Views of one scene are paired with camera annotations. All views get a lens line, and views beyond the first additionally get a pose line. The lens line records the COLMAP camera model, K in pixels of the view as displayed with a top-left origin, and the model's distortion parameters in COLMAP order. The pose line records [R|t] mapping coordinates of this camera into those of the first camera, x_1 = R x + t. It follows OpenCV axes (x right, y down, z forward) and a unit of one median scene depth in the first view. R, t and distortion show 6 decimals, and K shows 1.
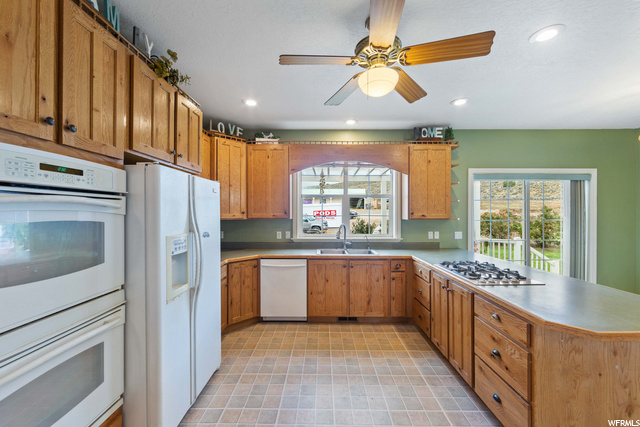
lens RADIAL K [[254.2, 0, 319.6], [0, 254.2, 210.5], [0, 0, 1]] dist [-0.000466, -0.000027]
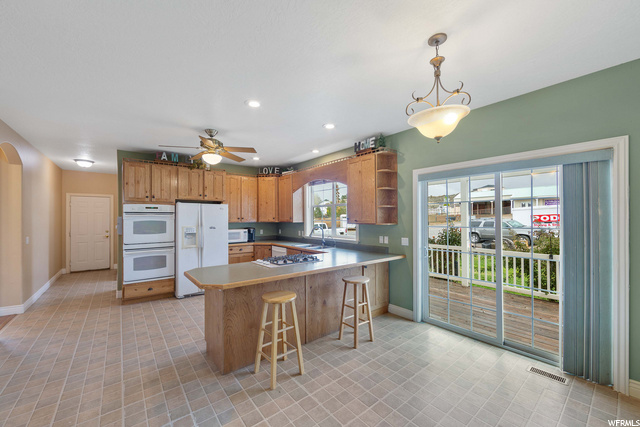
lens RADIAL K [[252.3, 0, 322.1], [0, 252.3, 215.9], [0, 0, 1]] dist [-0.001239, -0.000074]
pose [[0.634679, -0.009191, -0.772721, 1.171143], [0.008774, 0.999951, -0.004687, 0.003152], [0.772726, -0.003805, 0.634728, 0.170558]]
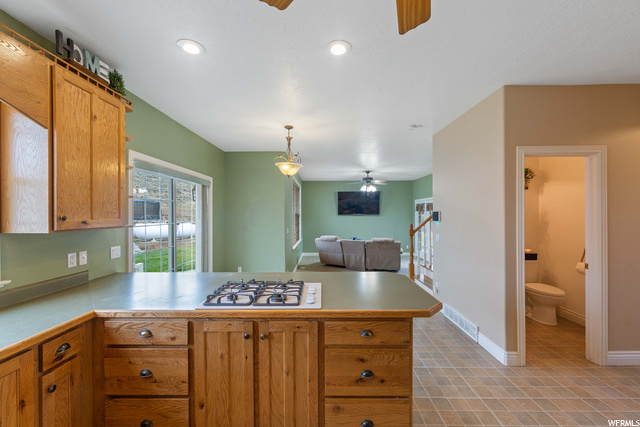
lens RADIAL K [[252.3, 0, 322.1], [0, 252.3, 215.9], [0, 0, 1]] dist [-0.001239, -0.000074]
pose [[-0.005081, -0.006982, 0.999963, -0.082595], [-0.003449, 0.999970, 0.006964, 0.002155], [-0.999981, -0.003414, -0.005105, 0.536349]]
